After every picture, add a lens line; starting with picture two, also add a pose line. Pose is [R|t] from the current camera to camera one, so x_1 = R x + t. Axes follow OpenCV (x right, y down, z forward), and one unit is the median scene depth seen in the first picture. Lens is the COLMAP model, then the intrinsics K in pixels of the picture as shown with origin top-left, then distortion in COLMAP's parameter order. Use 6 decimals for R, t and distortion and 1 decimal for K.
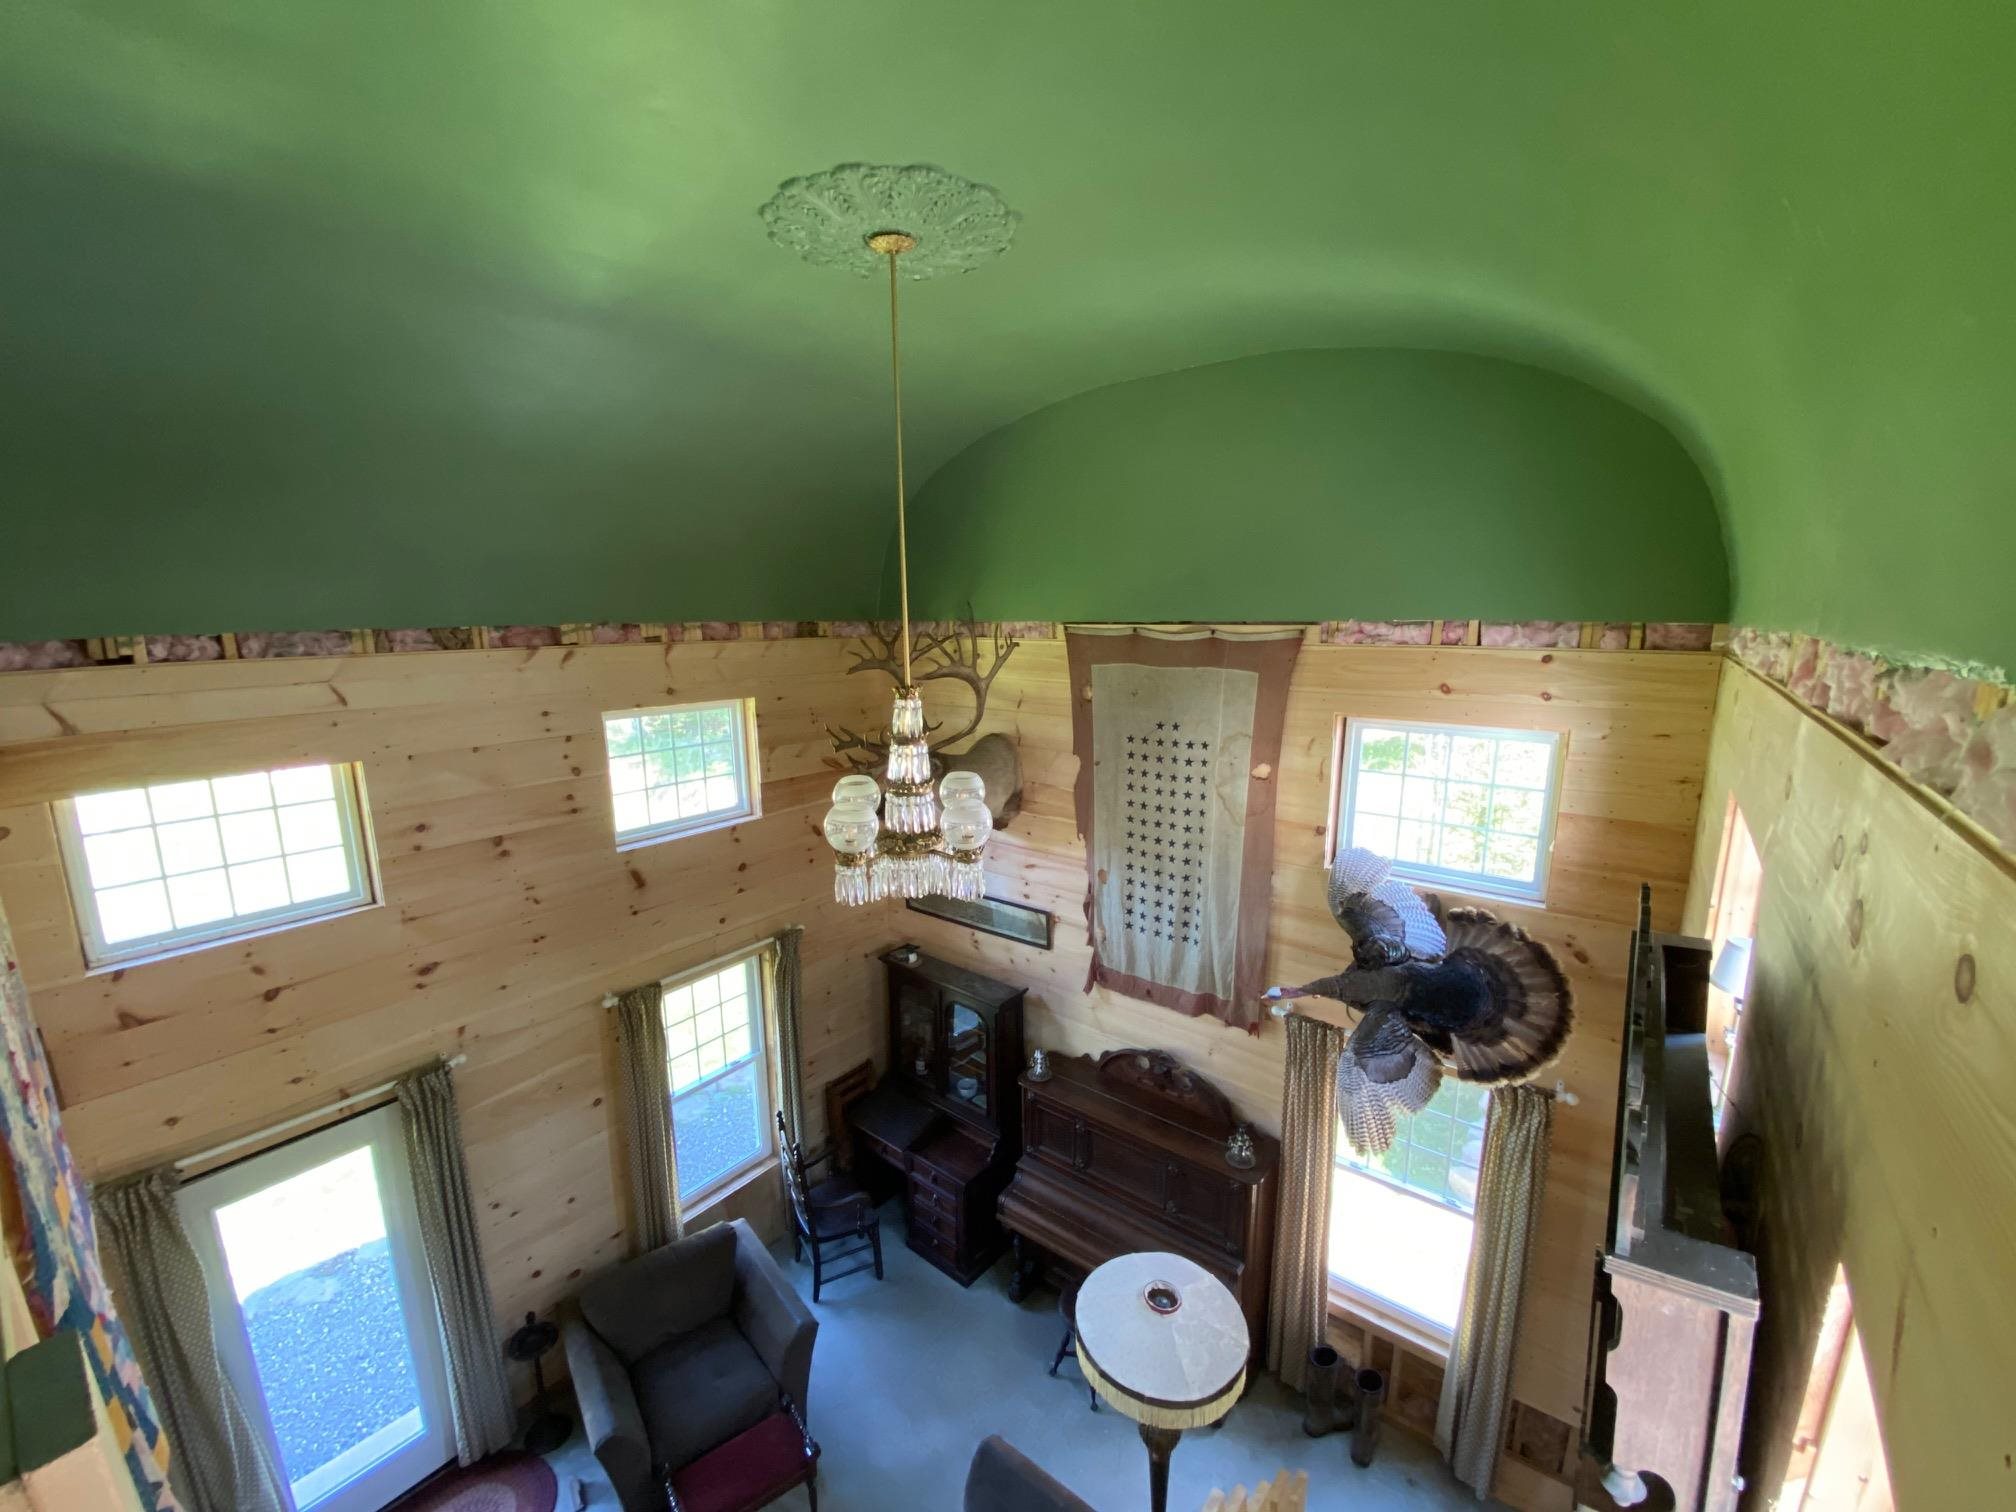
lens RADIAL K [[816.4, 0, 986.5], [0, 816.4, 771.3], [0, 0, 1]] dist [0.006288, -0.006163]
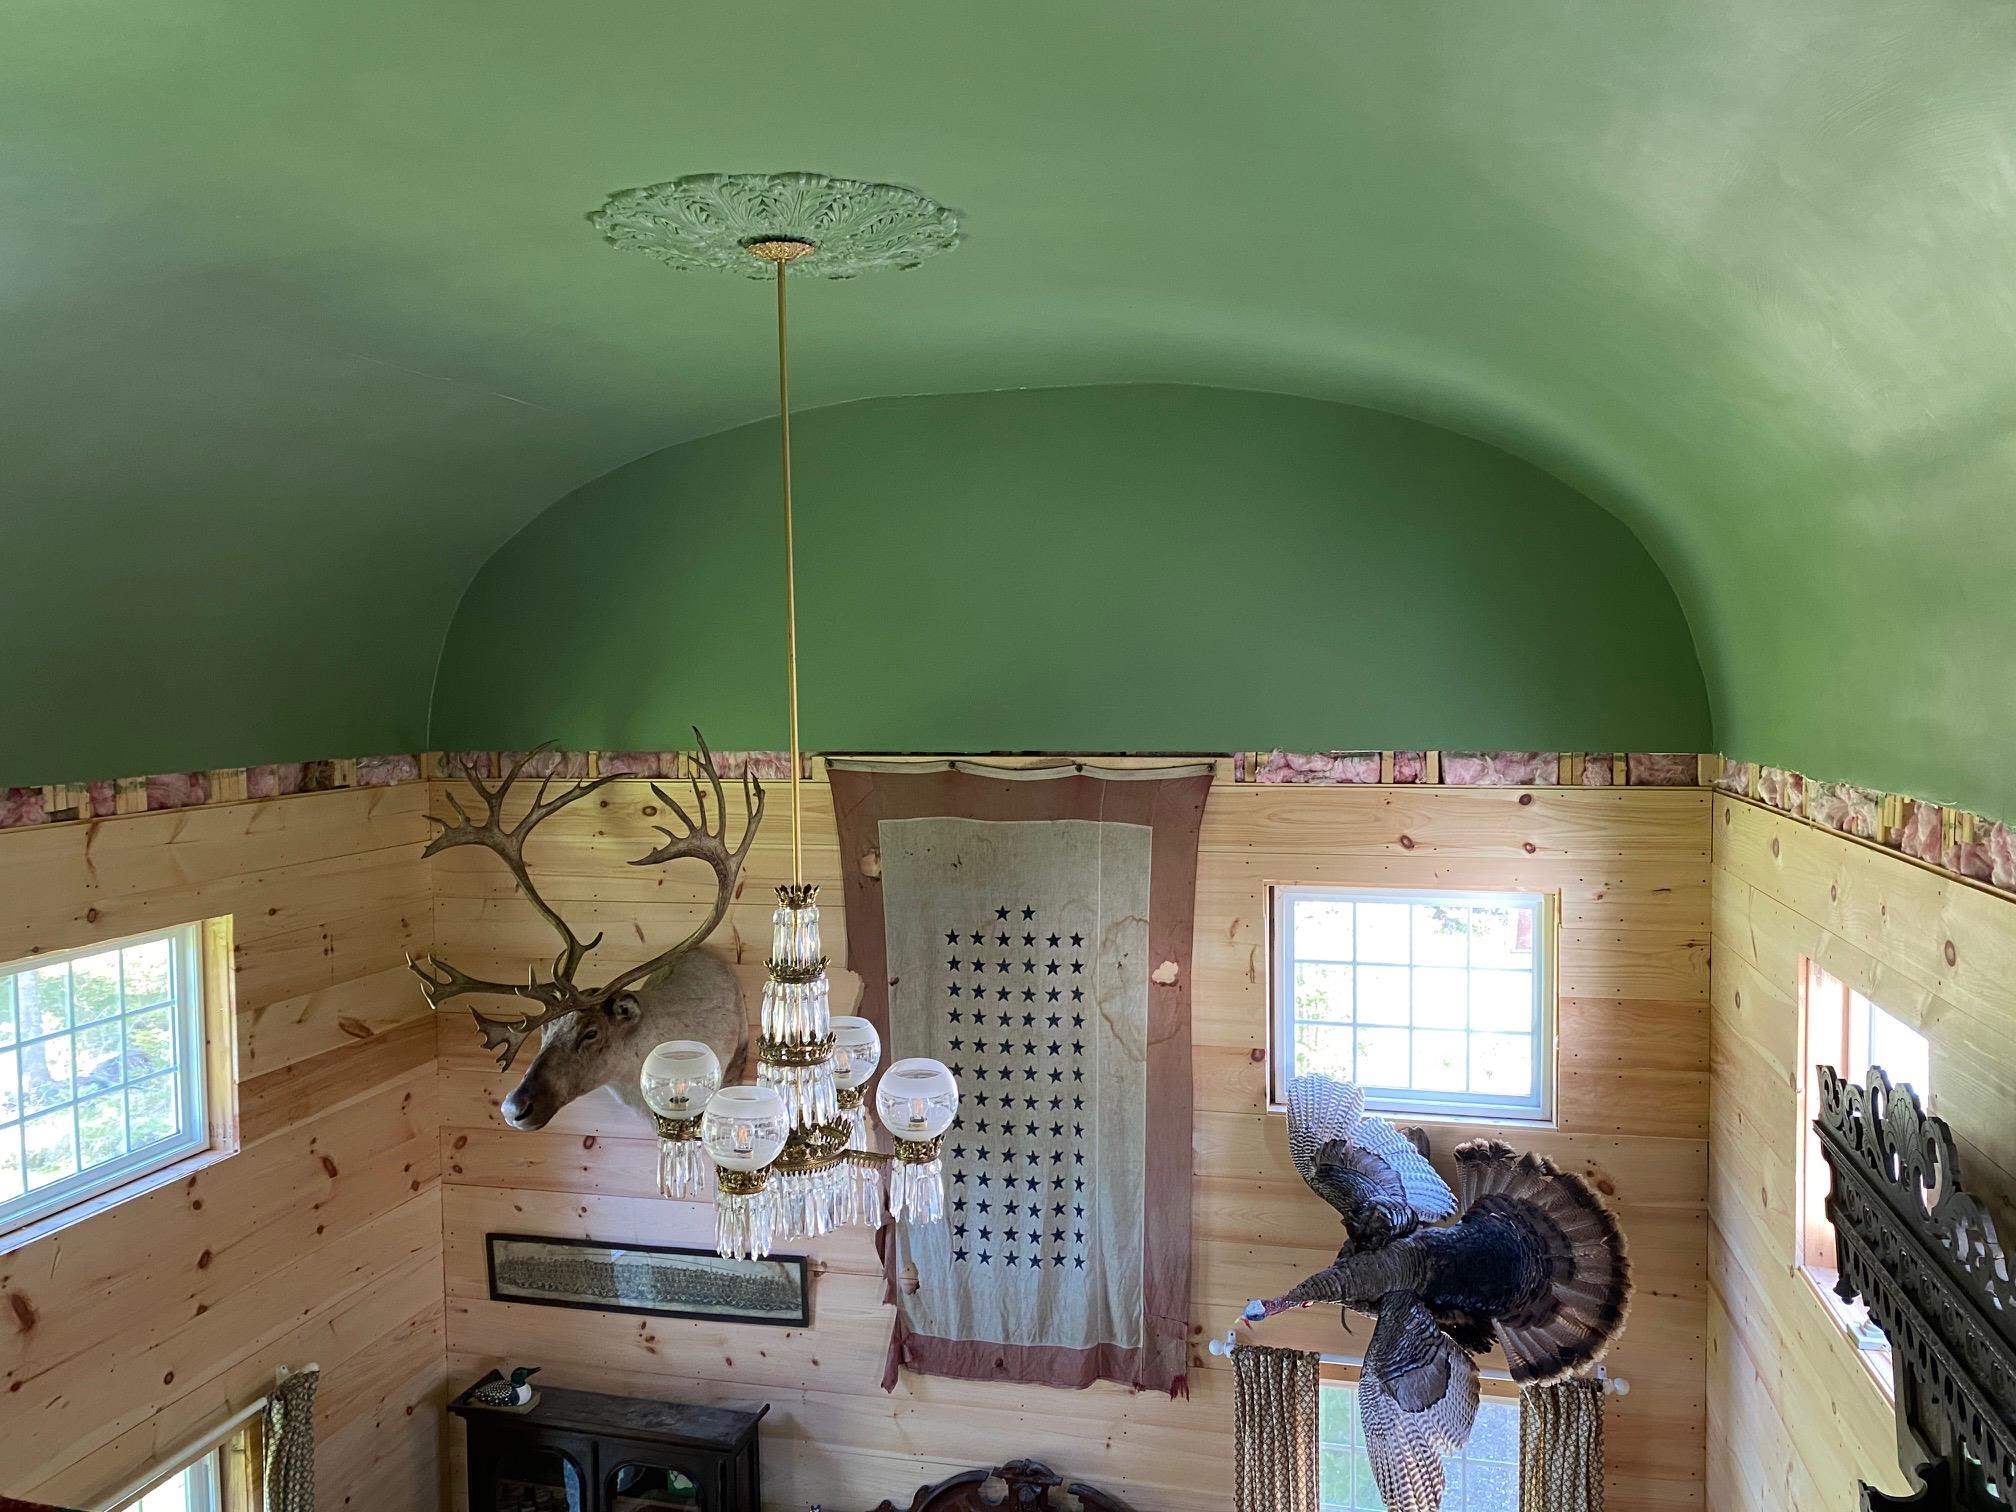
lens RADIAL K [[1565.9, 0, 994.1], [0, 1565.9, 760.9], [0, 0, 1]] dist [0.064792, -0.080997]
pose [[0.909159, -0.026669, 0.415595, -0.301412], [0.086240, 0.988372, -0.125235, -0.022289], [-0.407423, 0.149700, 0.900887, -0.114802]]
